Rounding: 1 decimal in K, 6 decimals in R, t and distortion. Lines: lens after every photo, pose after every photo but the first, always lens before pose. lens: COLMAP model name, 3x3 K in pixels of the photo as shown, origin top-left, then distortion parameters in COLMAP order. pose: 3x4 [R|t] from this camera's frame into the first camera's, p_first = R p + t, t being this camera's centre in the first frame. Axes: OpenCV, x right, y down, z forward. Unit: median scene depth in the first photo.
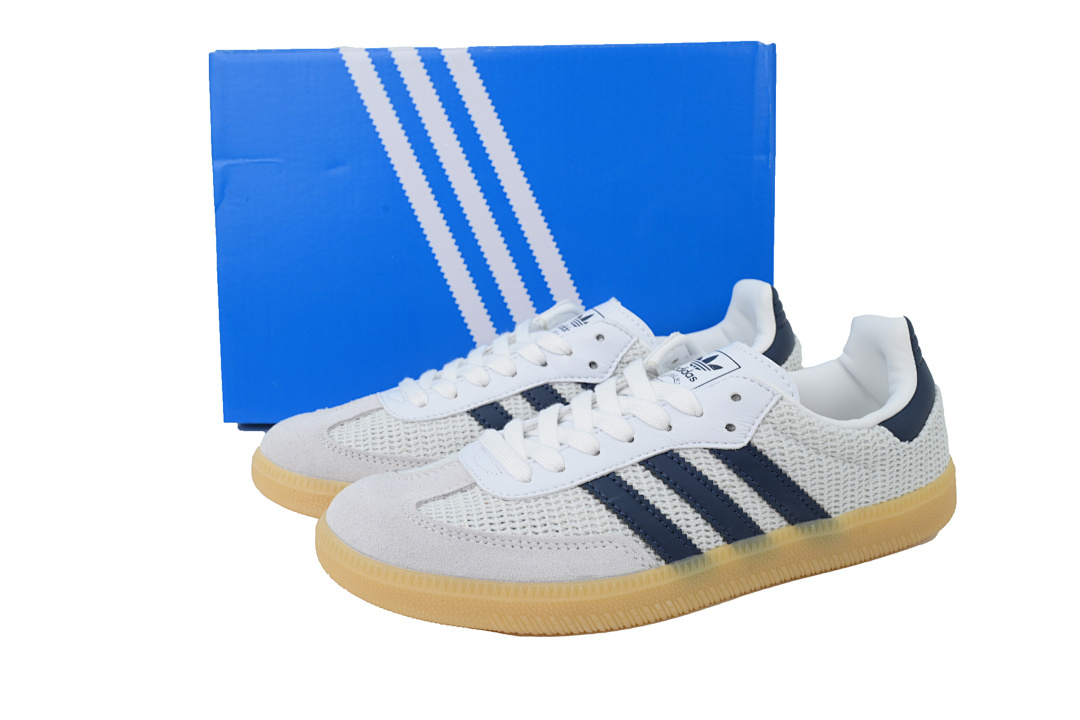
lens RADIAL K [[980.1, 0, 540.5], [0, 980.1, 364.3], [0, 0, 1]] dist [-0.022058, 0.031044]
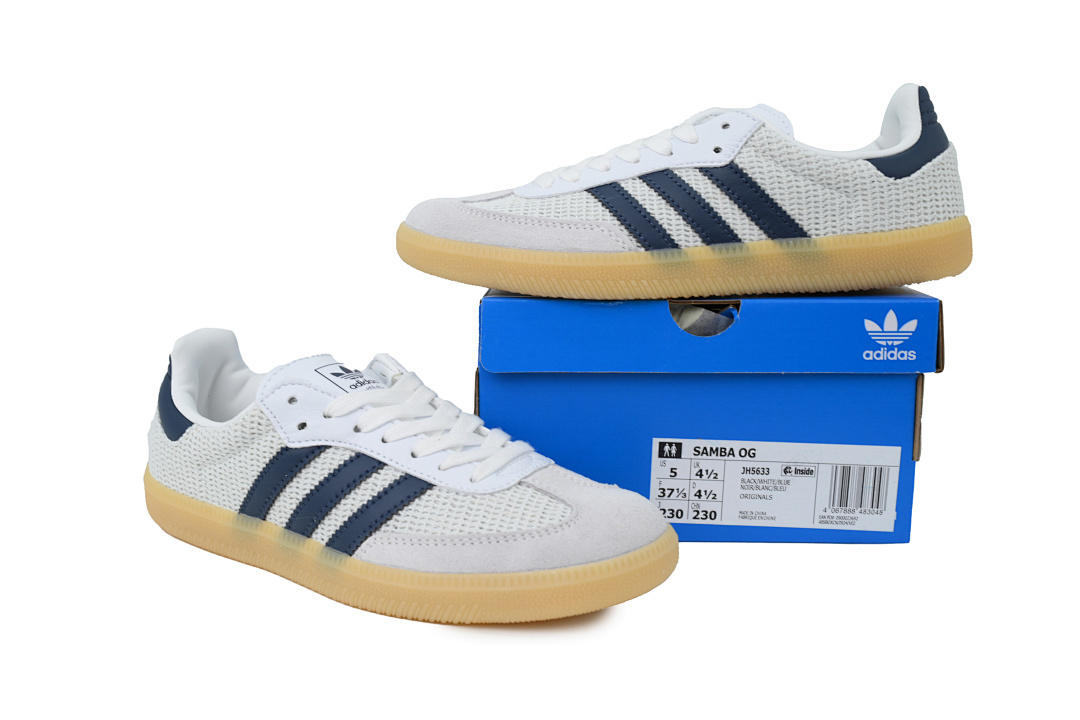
lens RADIAL K [[980.1, 0, 539.6], [0, 980.1, 360.2], [0, 0, 1]] dist [-0.022058, 0.031044]
pose [[0.941151, 0.067722, -0.331131, 0.399169], [-0.083580, 0.995925, -0.033868, 0.375157], [0.327488, 0.059551, 0.942977, -0.171387]]
